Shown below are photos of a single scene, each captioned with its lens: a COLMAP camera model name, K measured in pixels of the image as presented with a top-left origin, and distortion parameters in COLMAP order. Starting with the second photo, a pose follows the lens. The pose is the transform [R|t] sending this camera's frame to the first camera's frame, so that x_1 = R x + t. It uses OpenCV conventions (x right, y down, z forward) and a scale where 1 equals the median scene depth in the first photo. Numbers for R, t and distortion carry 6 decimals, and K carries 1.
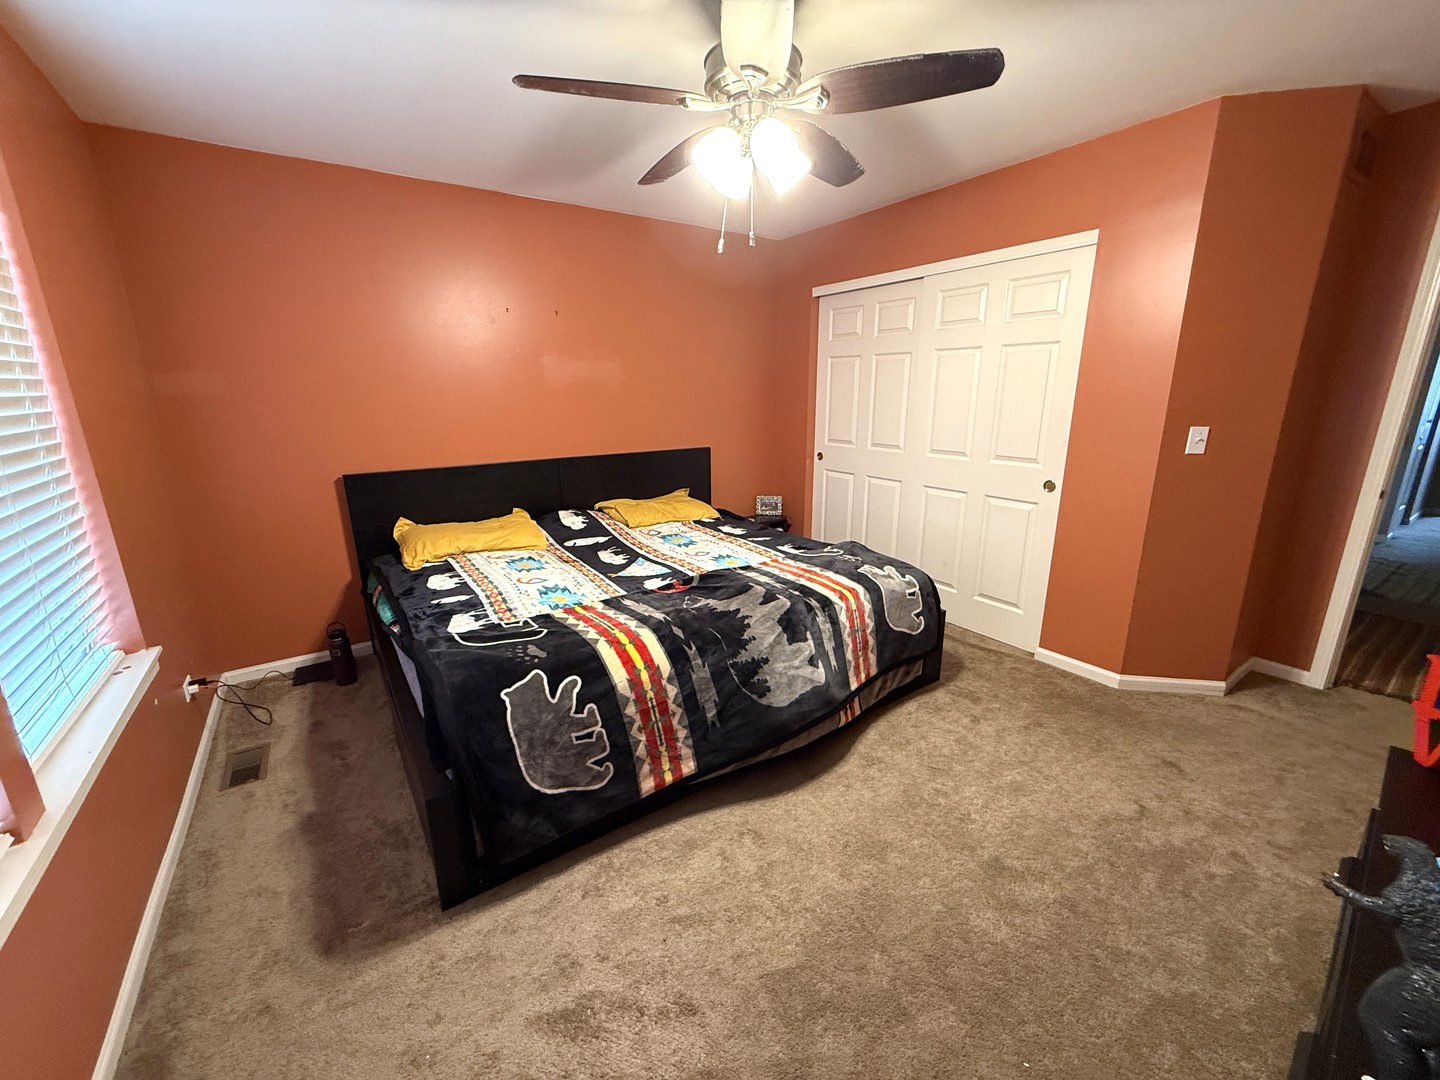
lens RADIAL K [[574.9, 0, 716.3], [0, 574.9, 540.3], [0, 0, 1]] dist [0.001618, 0.000093]
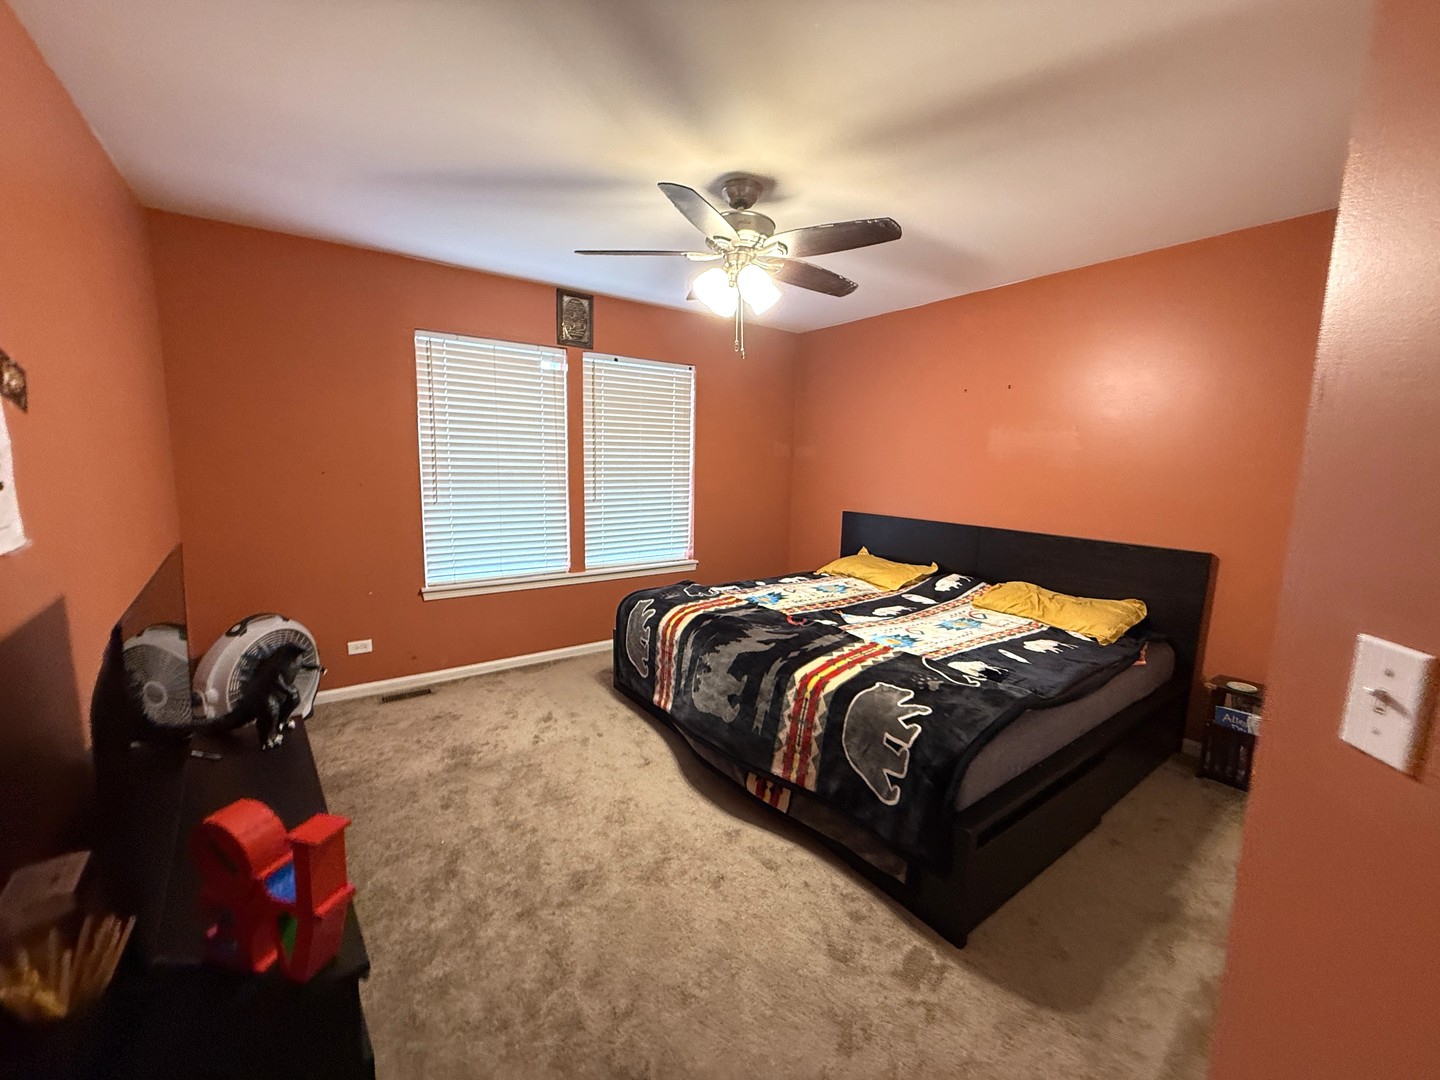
lens RADIAL K [[574.9, 0, 716.3], [0, 574.9, 540.3], [0, 0, 1]] dist [0.001618, 0.000093]
pose [[0.024779, 0.156605, -0.987350, 0.953784], [-0.279791, 0.949269, 0.143543, -0.177554], [0.959741, 0.272695, 0.067338, 0.650928]]
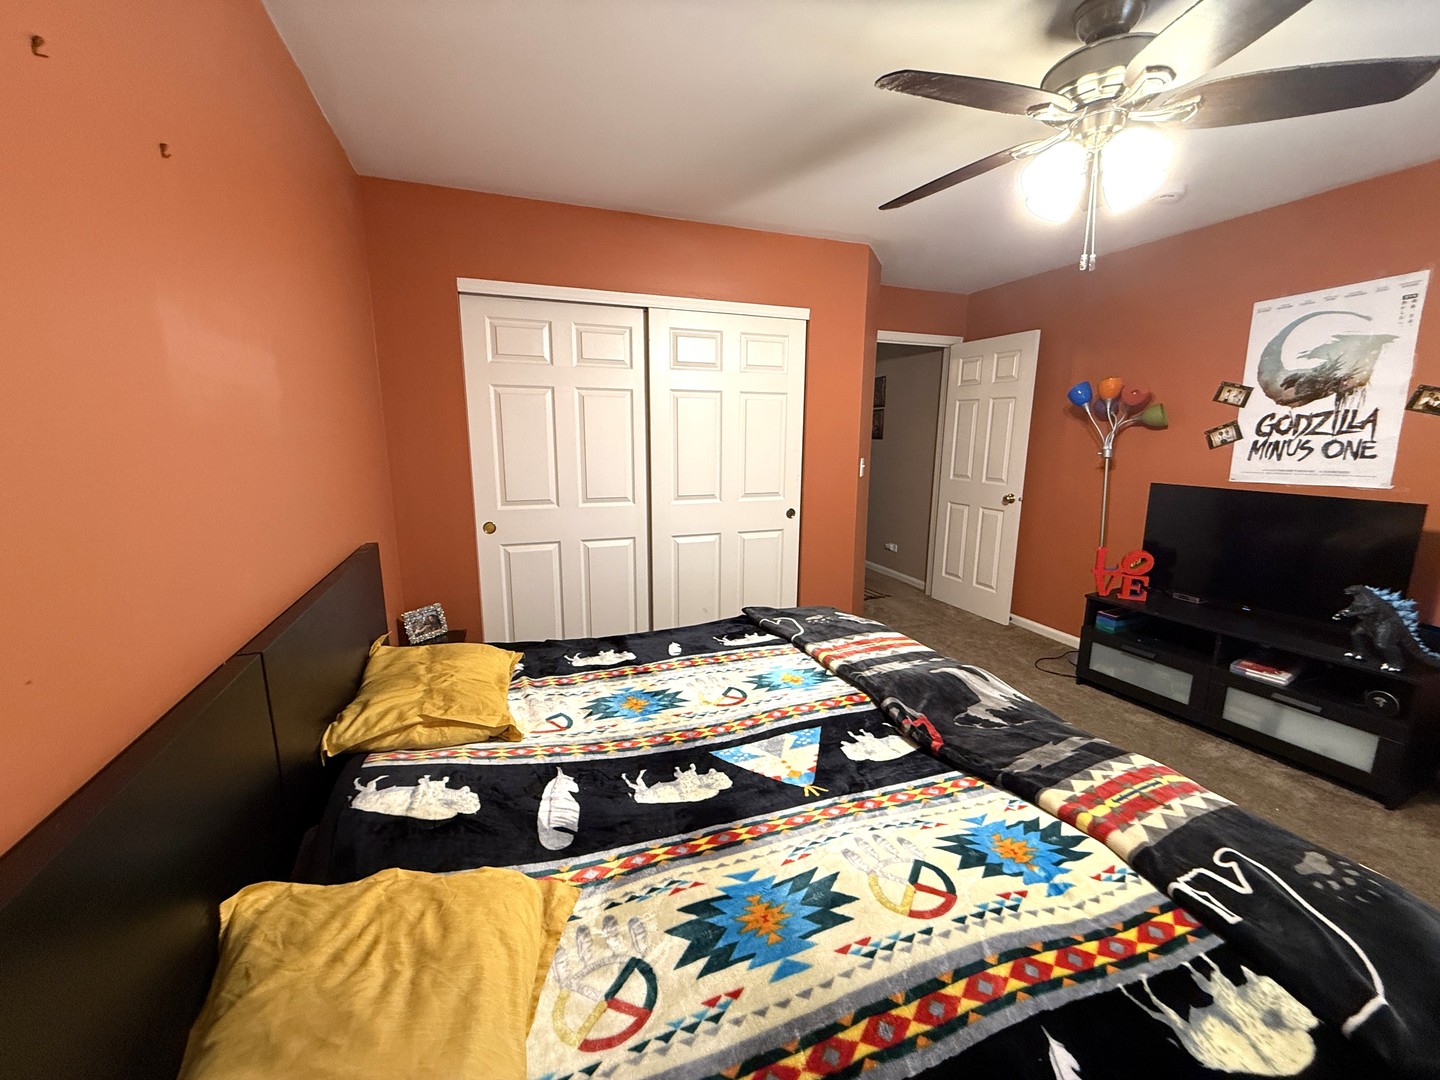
lens RADIAL K [[572.8, 0, 716.6], [0, 572.8, 539.7], [0, 0, 1]] dist [0.001319, 0.000289]
pose [[0.233663, -0.173959, 0.956630, -0.651779], [0.238990, 0.963958, 0.116916, -0.234947], [-0.942489, 0.201306, 0.266815, 0.910567]]
